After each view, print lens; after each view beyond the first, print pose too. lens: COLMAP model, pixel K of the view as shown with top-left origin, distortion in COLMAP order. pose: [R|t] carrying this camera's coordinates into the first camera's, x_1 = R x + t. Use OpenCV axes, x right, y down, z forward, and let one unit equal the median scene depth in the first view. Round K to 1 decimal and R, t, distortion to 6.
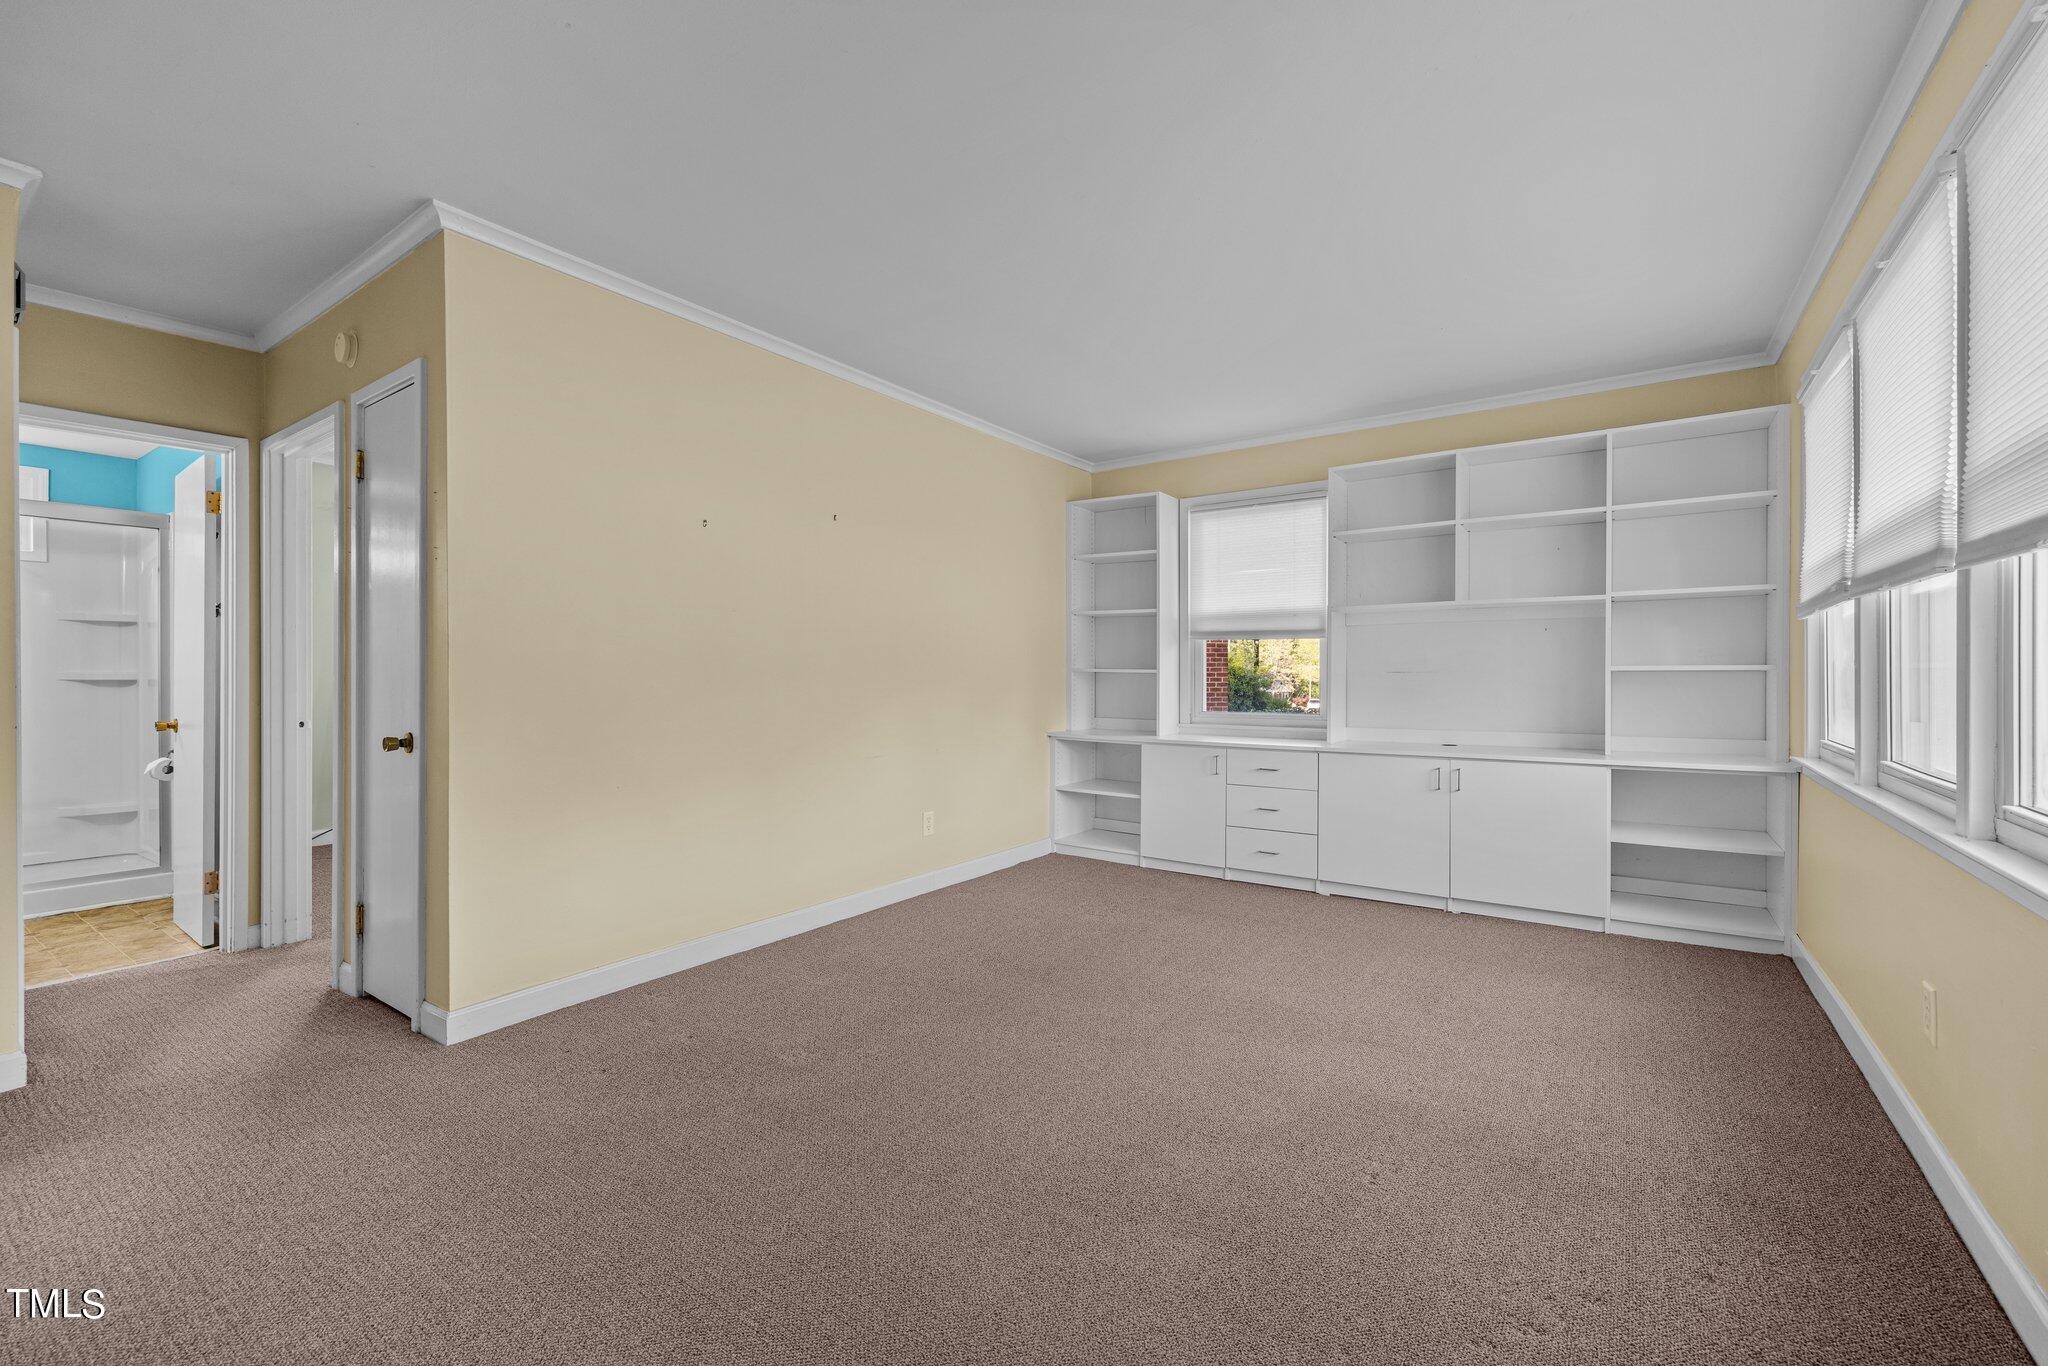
lens RADIAL K [[856.7, 0, 1015.8], [0, 856.7, 678.3], [0, 0, 1]] dist [-0.000437, 0.000288]
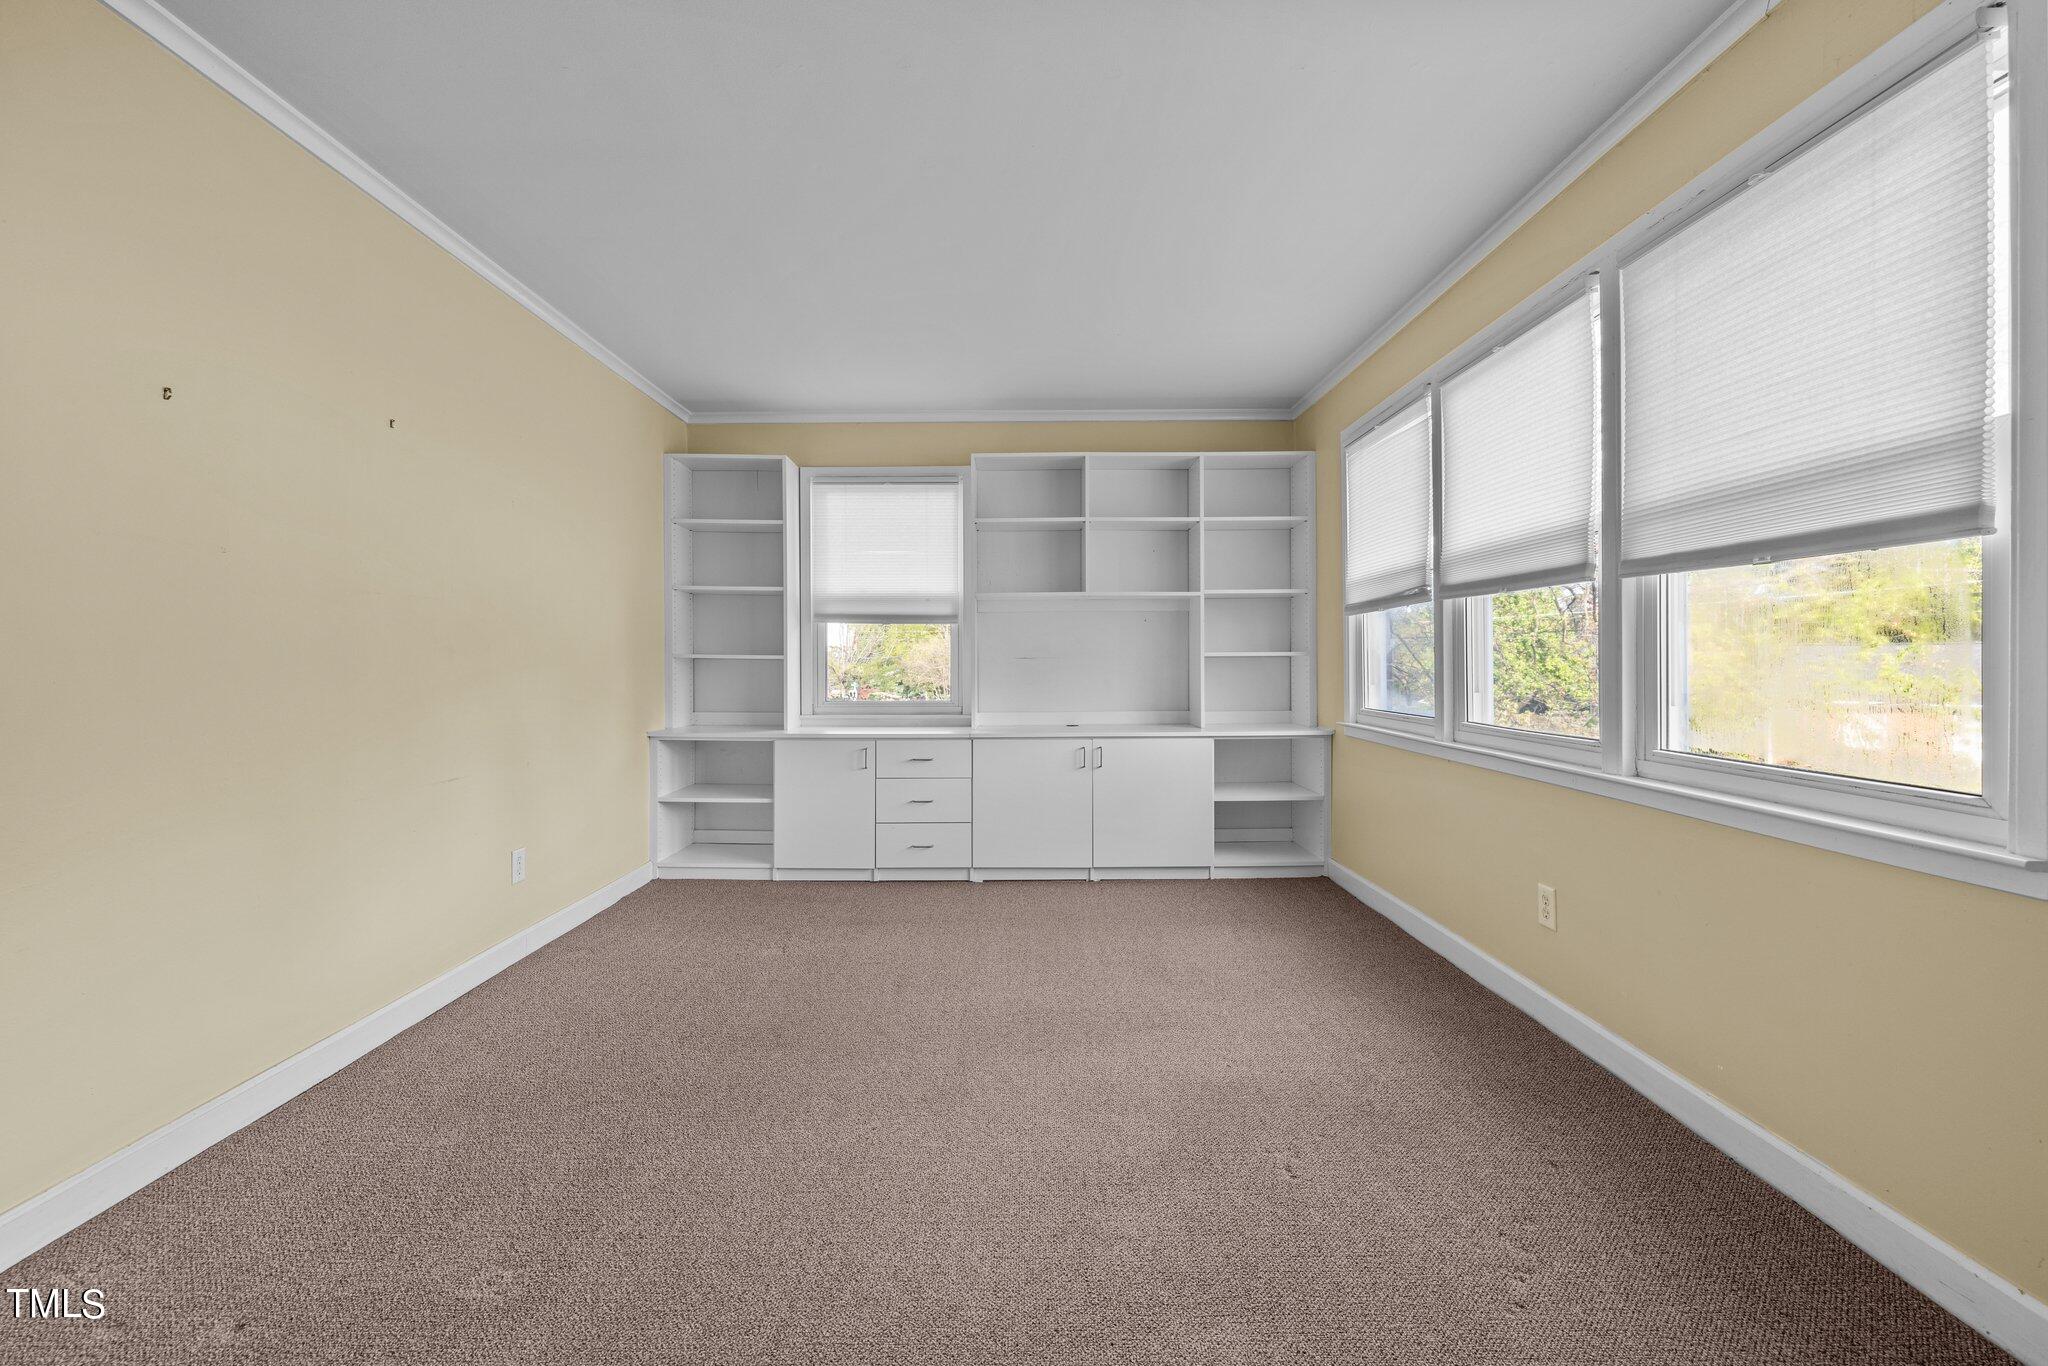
lens RADIAL K [[852.9, 0, 1018.4], [0, 852.9, 663.1], [0, 0, 1]] dist [-0.002442, 0.000067]
pose [[0.818584, -0.003599, 0.574376, -0.162005], [0.005923, 0.999980, -0.002175, 0.001264], [-0.574356, 0.005182, 0.818589, 0.155436]]
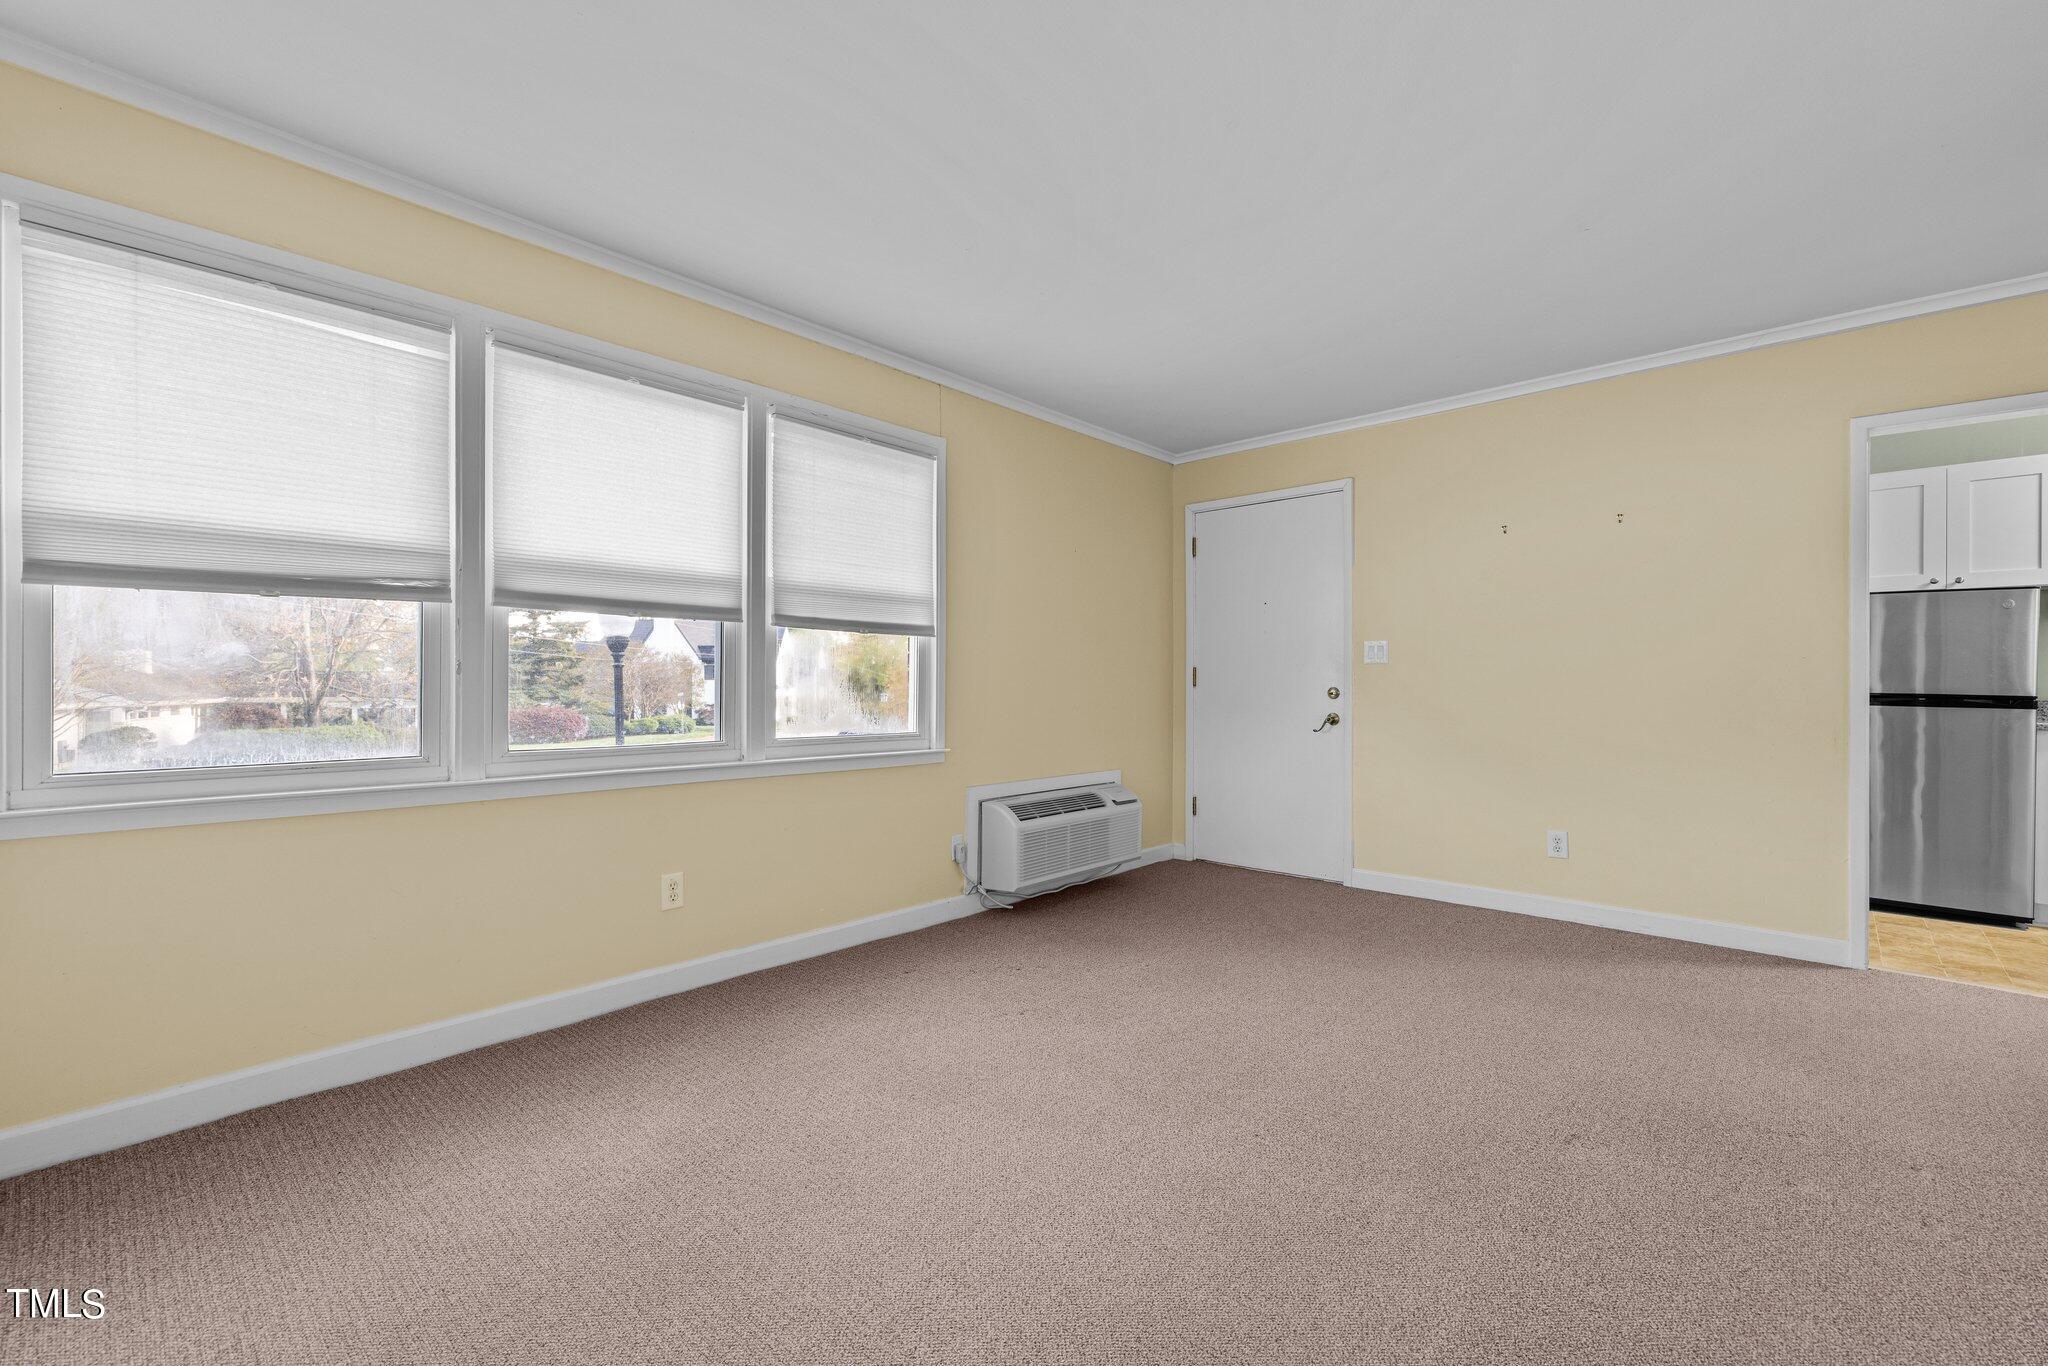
lens RADIAL K [[856.7, 0, 1015.8], [0, 856.7, 678.3], [0, 0, 1]] dist [-0.000437, 0.000288]
pose [[-0.990128, -0.004770, 0.140085, 0.091082], [-0.004732, 0.999989, 0.000604, -0.003080], [-0.140087, -0.000064, -0.990139, 1.028348]]
